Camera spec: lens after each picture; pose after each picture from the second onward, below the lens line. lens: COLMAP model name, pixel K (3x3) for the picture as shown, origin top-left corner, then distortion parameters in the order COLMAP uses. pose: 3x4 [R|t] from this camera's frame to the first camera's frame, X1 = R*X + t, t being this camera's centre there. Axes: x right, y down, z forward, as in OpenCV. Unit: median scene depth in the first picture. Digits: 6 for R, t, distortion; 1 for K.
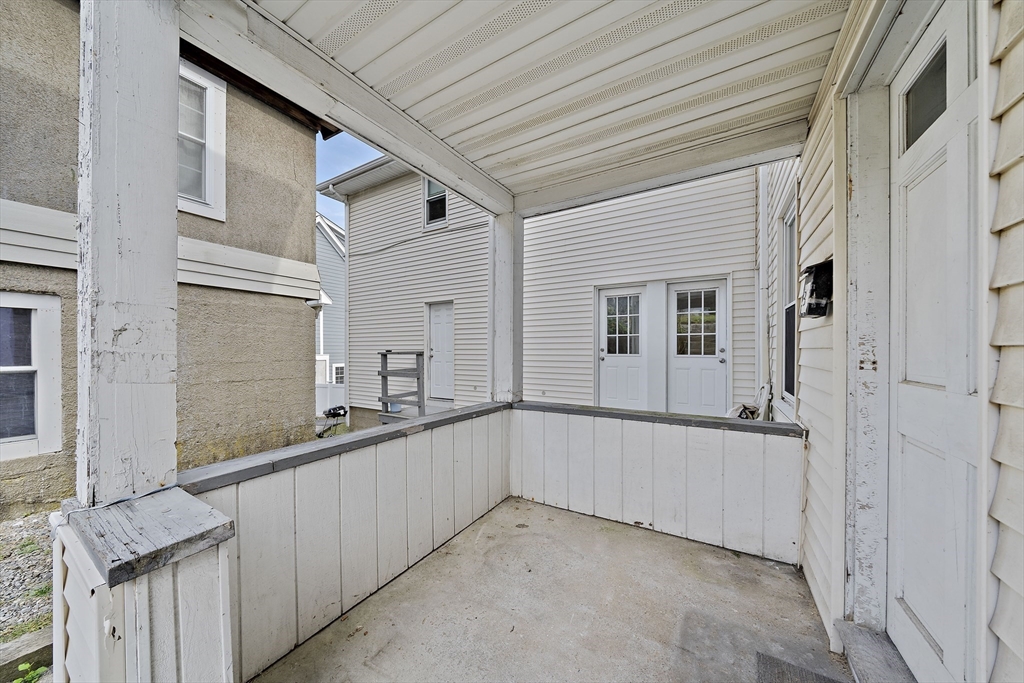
lens RADIAL K [[351.0, 0, 503.9], [0, 351.0, 350.8], [0, 0, 1]] dist [-0.006679, 0.000269]
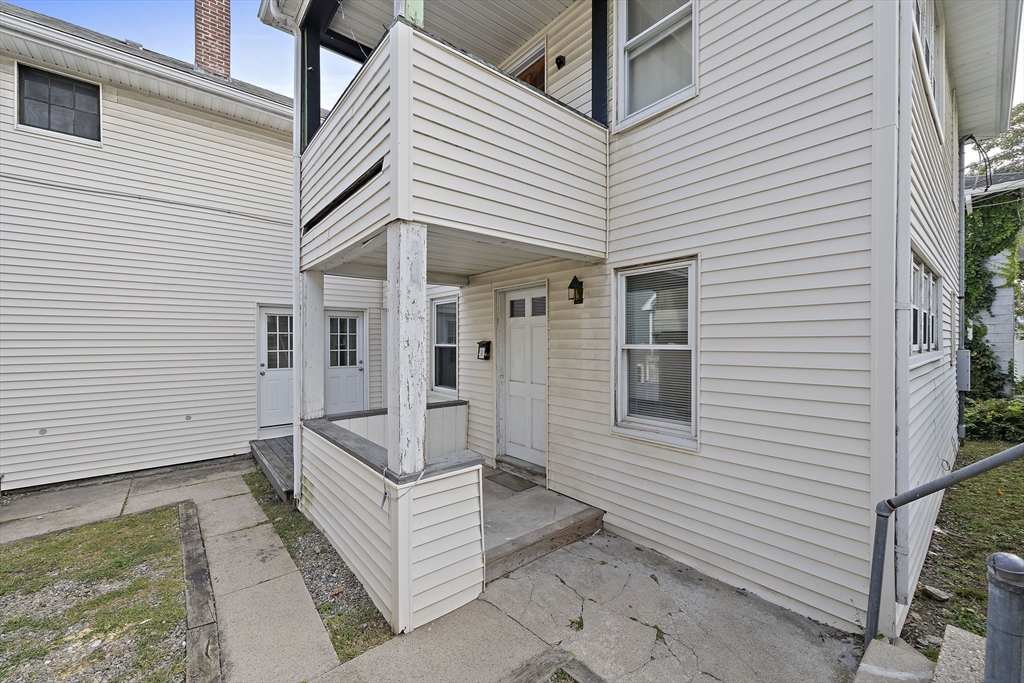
lens RADIAL K [[403.9, 0, 510.2], [0, 403.9, 341.0], [0, 0, 1]] dist [0.001159, 0.000043]
pose [[0.303395, 0.000145, 0.952865, -0.646914], [0.001105, 0.999999, -0.000504, -0.072919], [-0.952864, 0.001206, 0.303395, -0.060153]]
